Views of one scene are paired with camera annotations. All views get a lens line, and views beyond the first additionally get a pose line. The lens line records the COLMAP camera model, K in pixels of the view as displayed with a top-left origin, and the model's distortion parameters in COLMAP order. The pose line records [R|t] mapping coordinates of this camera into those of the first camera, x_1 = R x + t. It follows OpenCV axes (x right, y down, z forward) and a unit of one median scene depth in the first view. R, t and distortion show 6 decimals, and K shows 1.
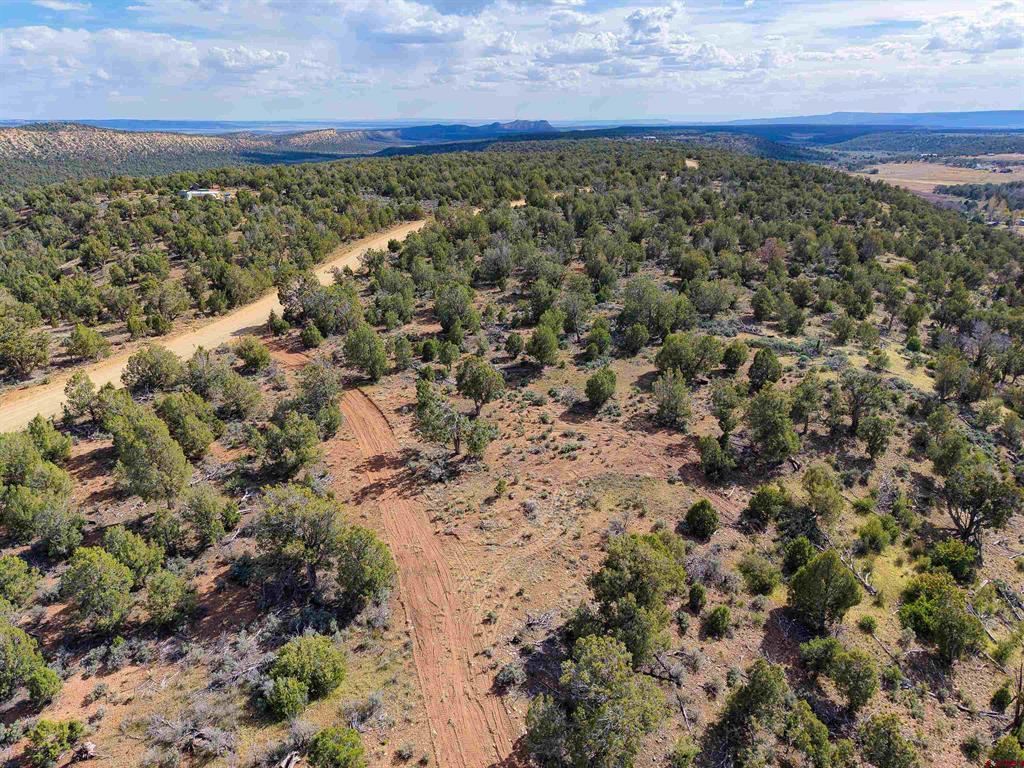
lens RADIAL K [[698.7, 0, 488.1], [0, 698.7, 395.9], [0, 0, 1]] dist [0.005222, -0.003044]
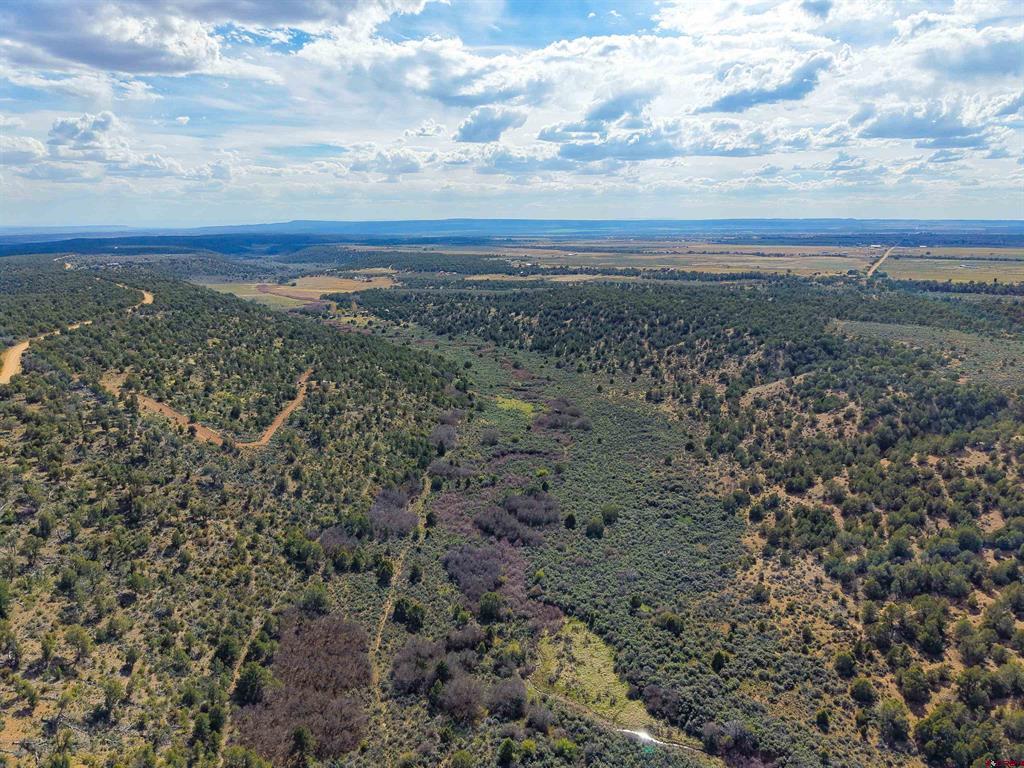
lens RADIAL K [[686.9, 0, 505.9], [0, 686.9, 399.4], [0, 0, 1]] dist [0.012933, -0.003586]
pose [[0.749180, -0.162648, 0.642087, -0.607376], [0.245594, 0.968496, -0.041226, 0.660557], [-0.615153, 0.188578, 0.765523, -2.745487]]
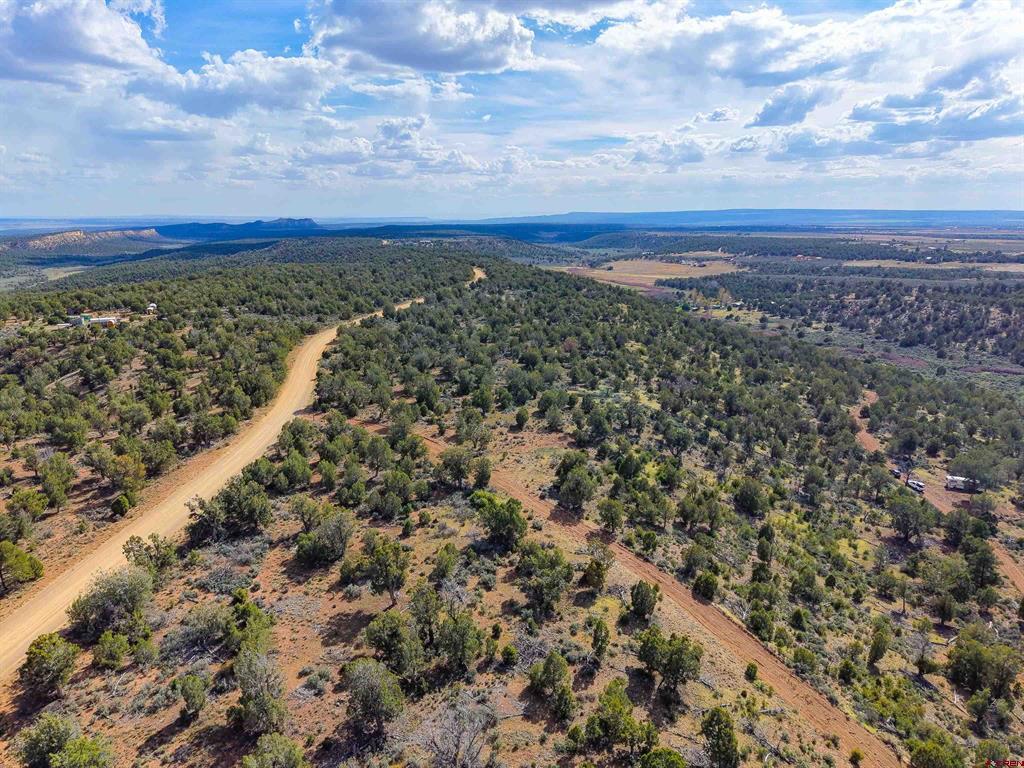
lens RADIAL K [[702.3, 0, 512.0], [0, 702.3, 384.0], [0, 0, 1]] dist [0.044502, -0.042836]
pose [[0.939502, -0.075187, 0.334189, -0.330379], [0.122679, 0.984753, -0.123333, 0.085650], [-0.319821, 0.156870, 0.934402, -0.577108]]
